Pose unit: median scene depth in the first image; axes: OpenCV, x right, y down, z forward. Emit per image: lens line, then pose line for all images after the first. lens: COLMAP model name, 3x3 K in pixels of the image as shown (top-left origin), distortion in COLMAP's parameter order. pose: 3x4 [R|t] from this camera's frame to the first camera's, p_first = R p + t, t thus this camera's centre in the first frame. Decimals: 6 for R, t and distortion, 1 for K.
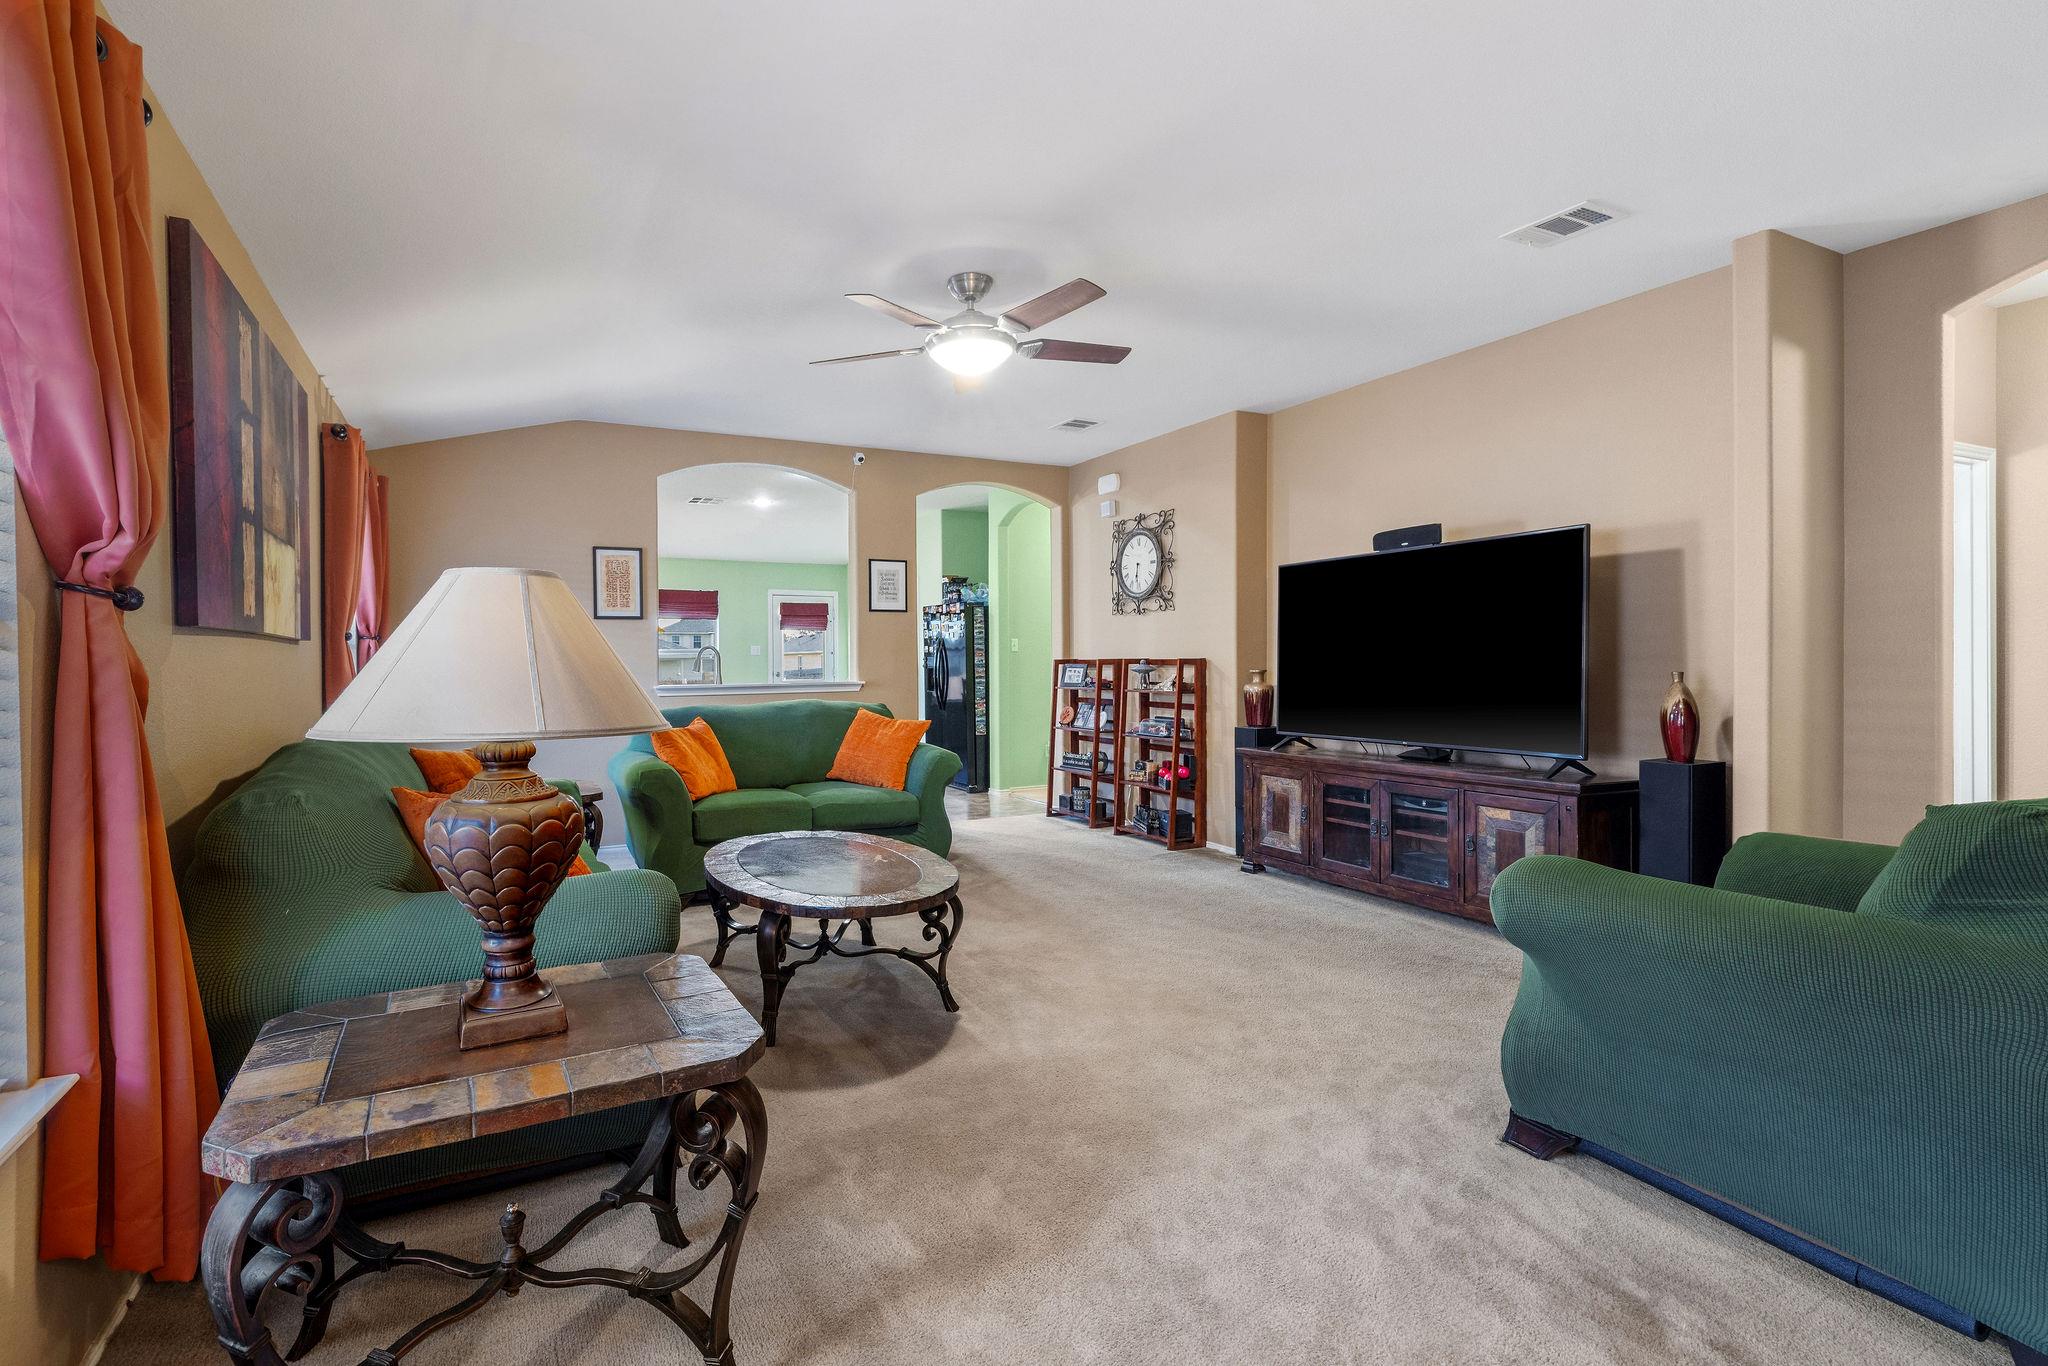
lens RADIAL K [[909.3, 0, 955.4], [0, 909.3, 670.9], [0, 0, 1]] dist [0.000061, 0.000011]
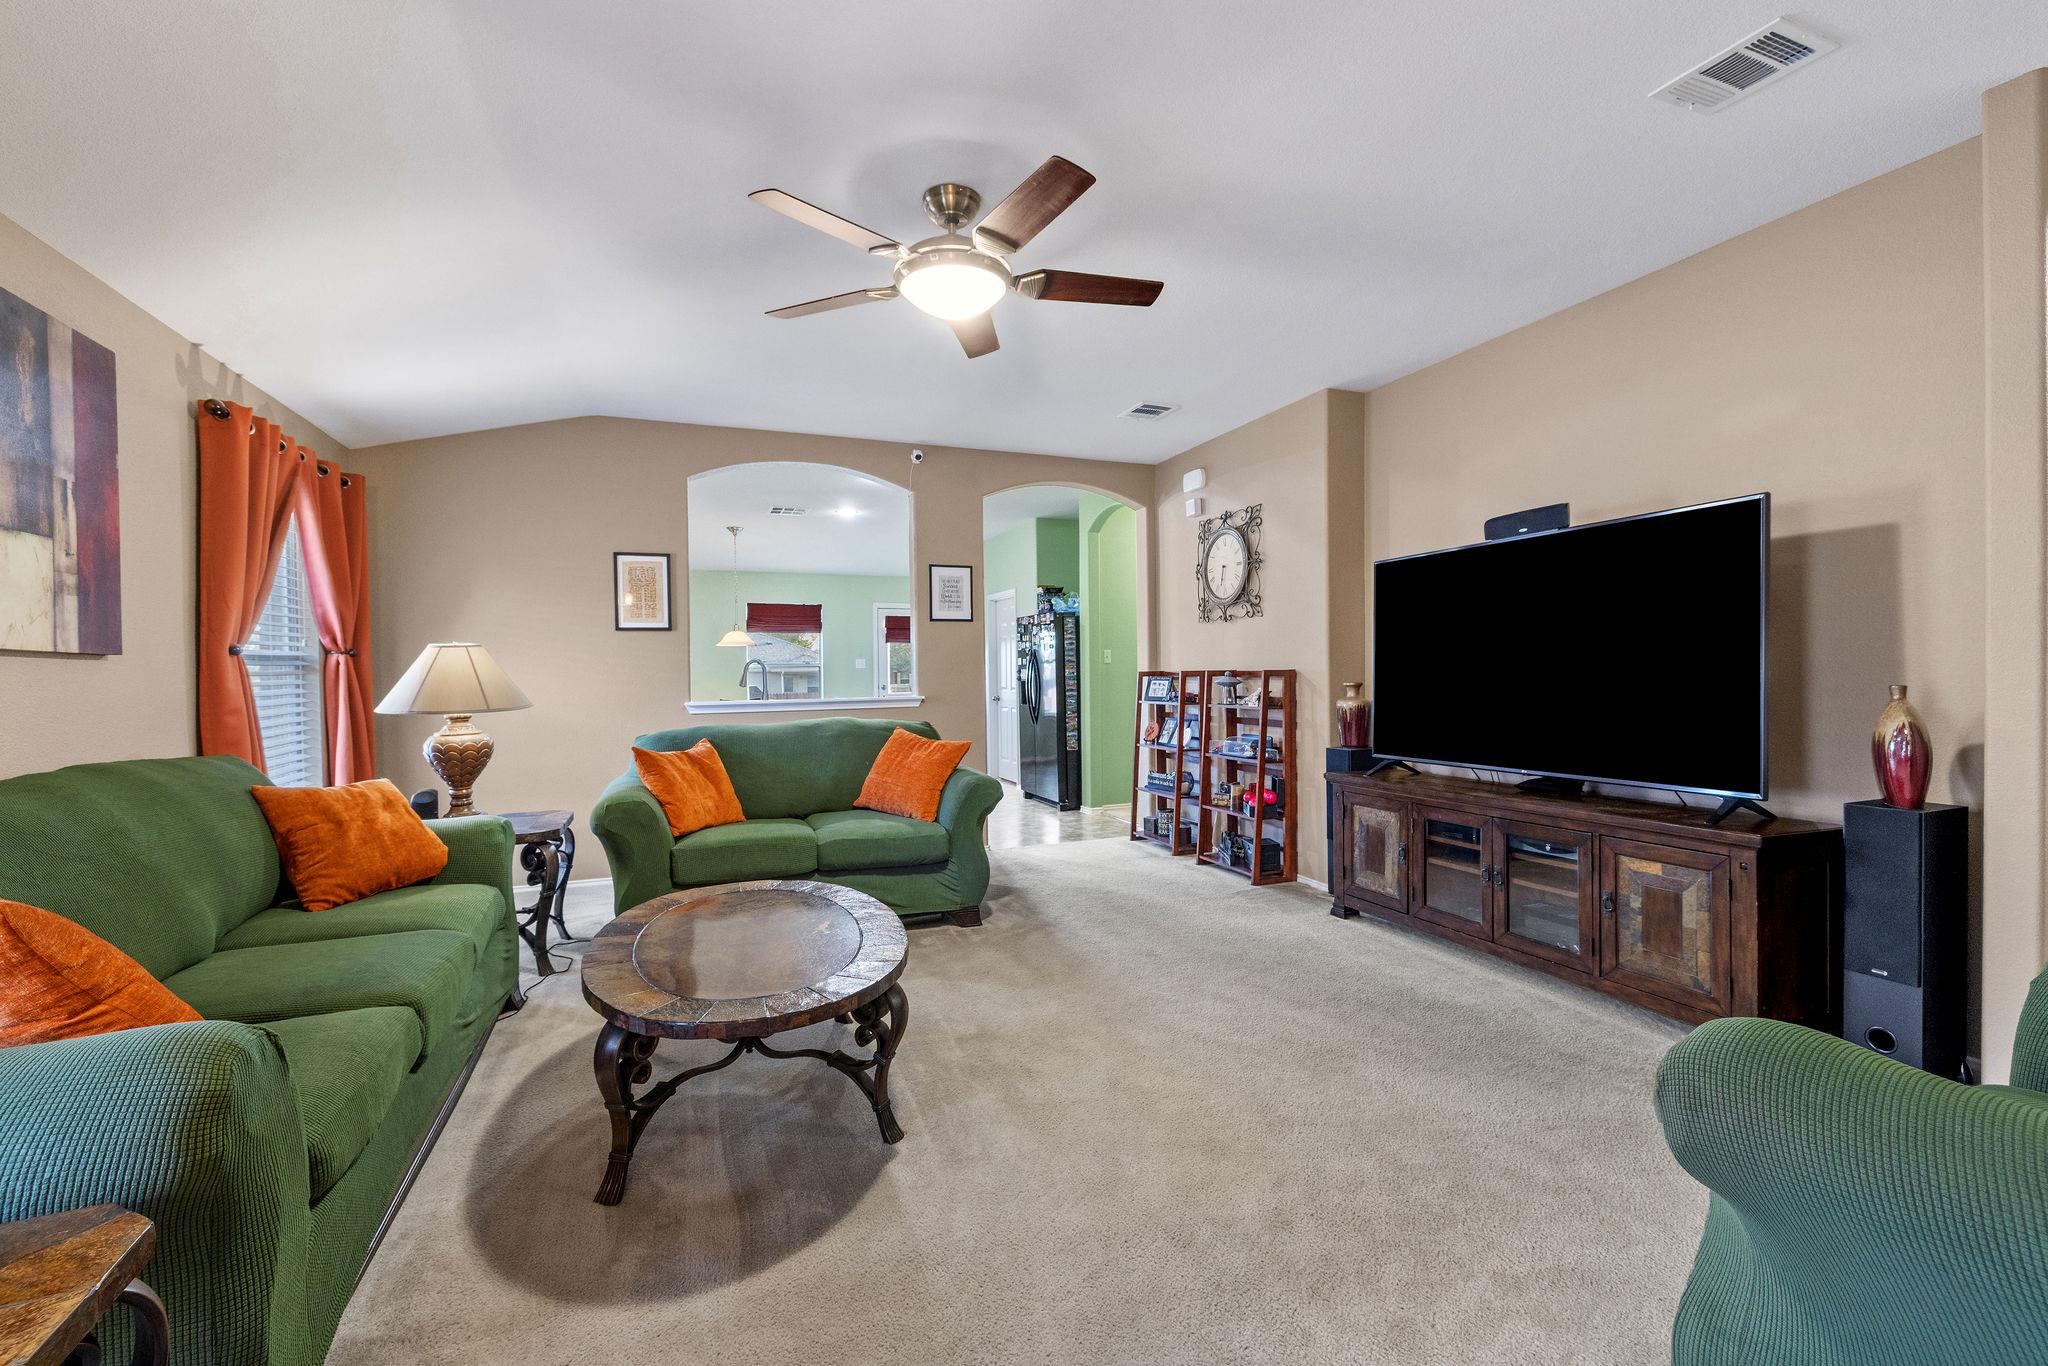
lens RADIAL K [[873.3, 0, 1024.0], [0, 873.3, 683.0], [0, 0, 1]] dist [-0.000376, -0.000185]
pose [[0.997507, -0.004312, -0.070436, 0.084033], [0.004360, 0.999990, 0.000538, -0.002763], [0.070433, -0.000843, 0.997516, 0.152911]]
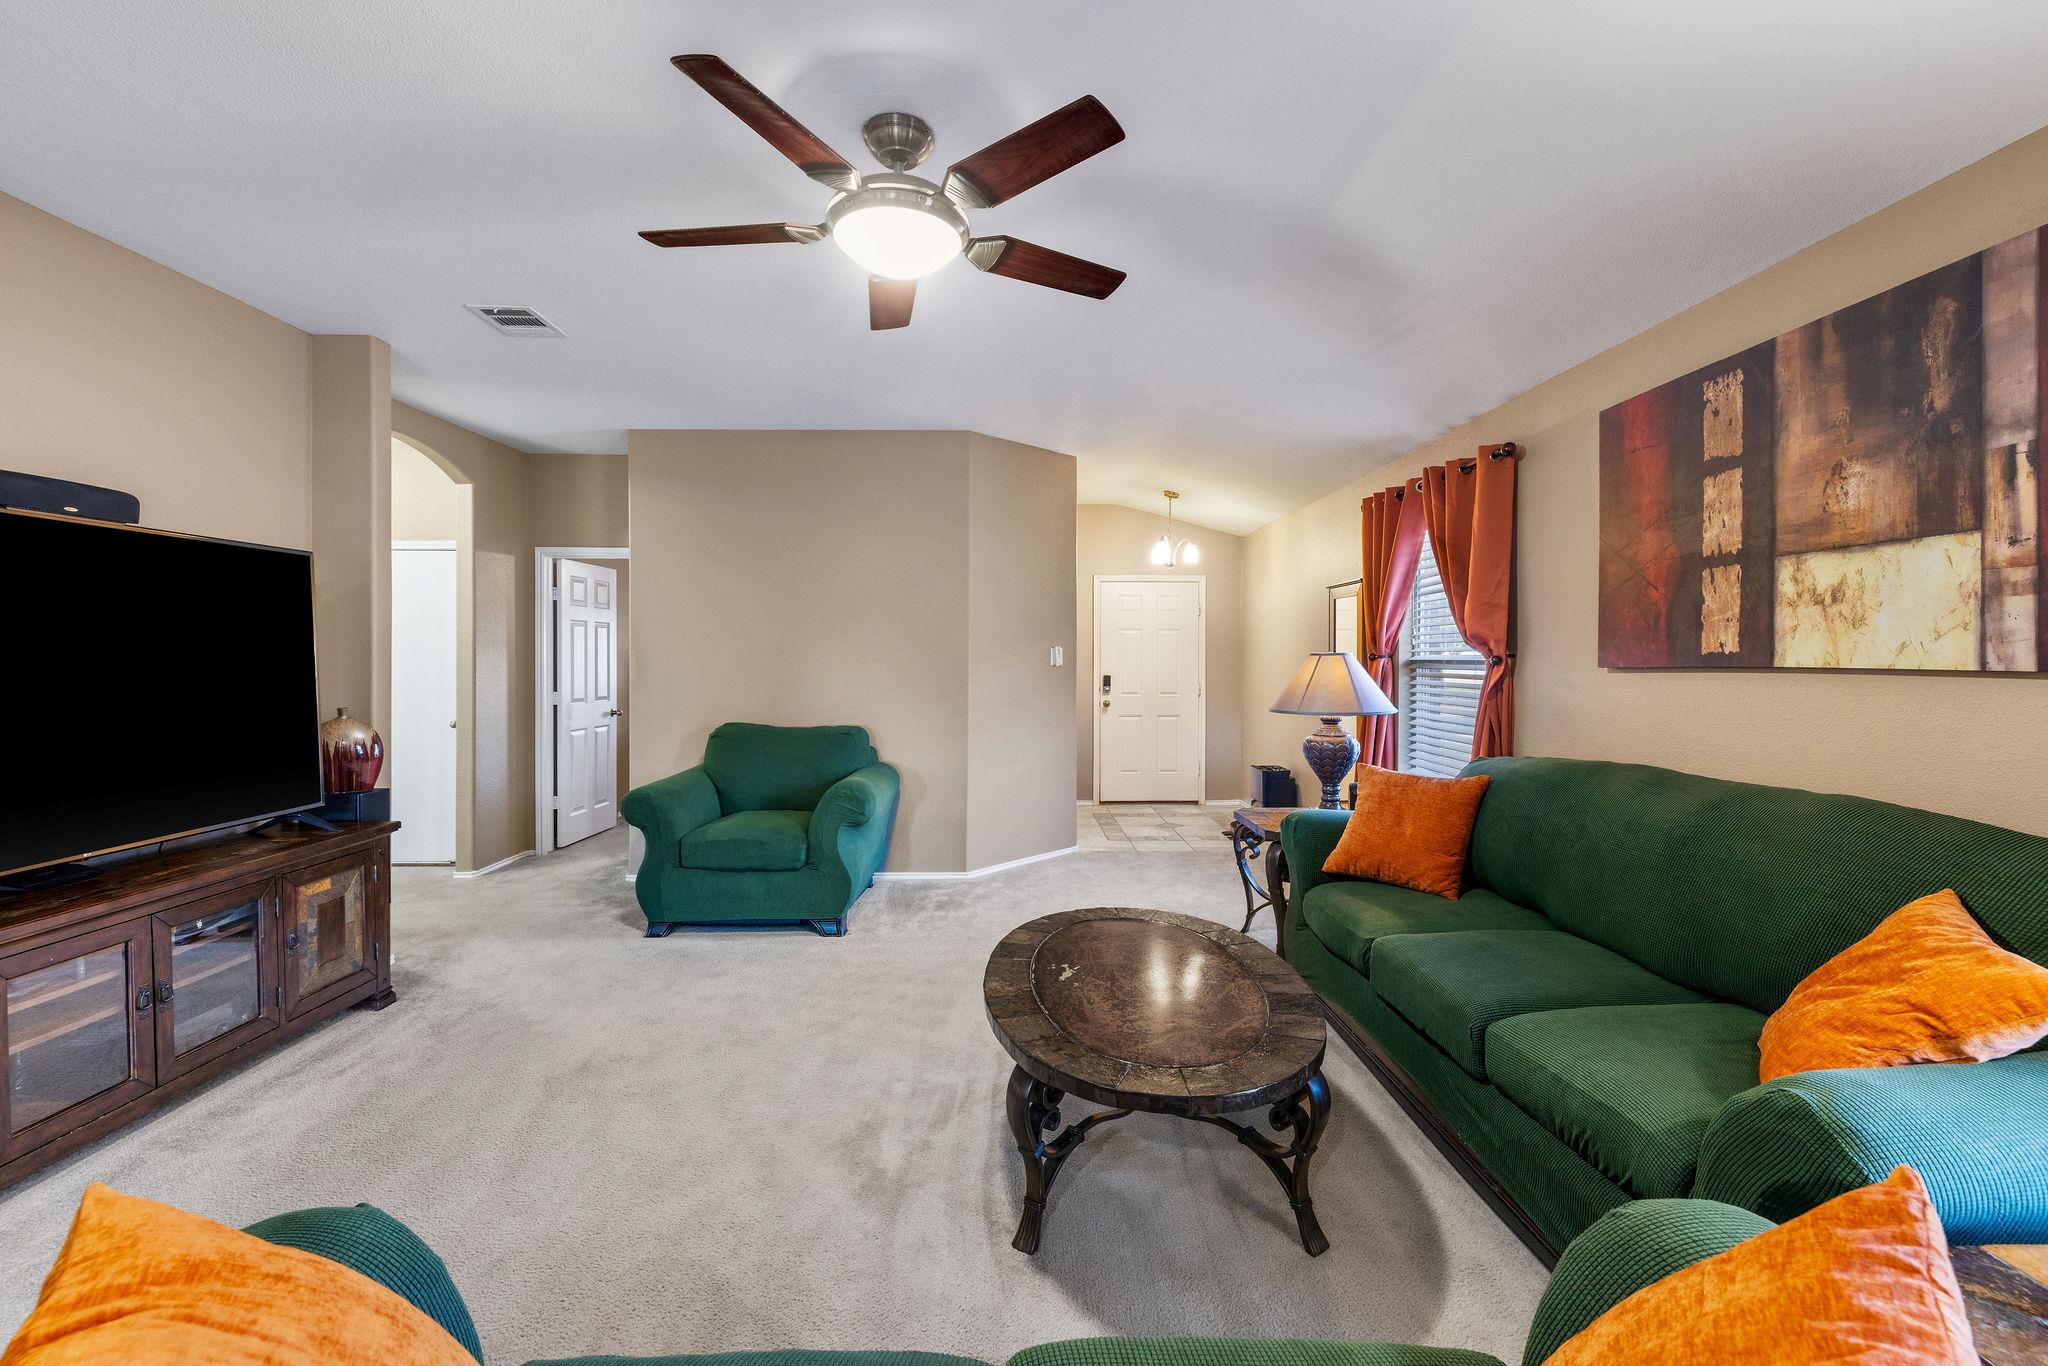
lens RADIAL K [[858.4, 0, 1021.7], [0, 858.4, 667.4], [0, 0, 1]] dist [0.000061, -0.000029]
pose [[-0.911327, 0.007270, 0.411618, -0.224319], [0.014455, 0.999793, 0.014345, -0.032518], [-0.411429, 0.019023, -0.911243, 1.039856]]
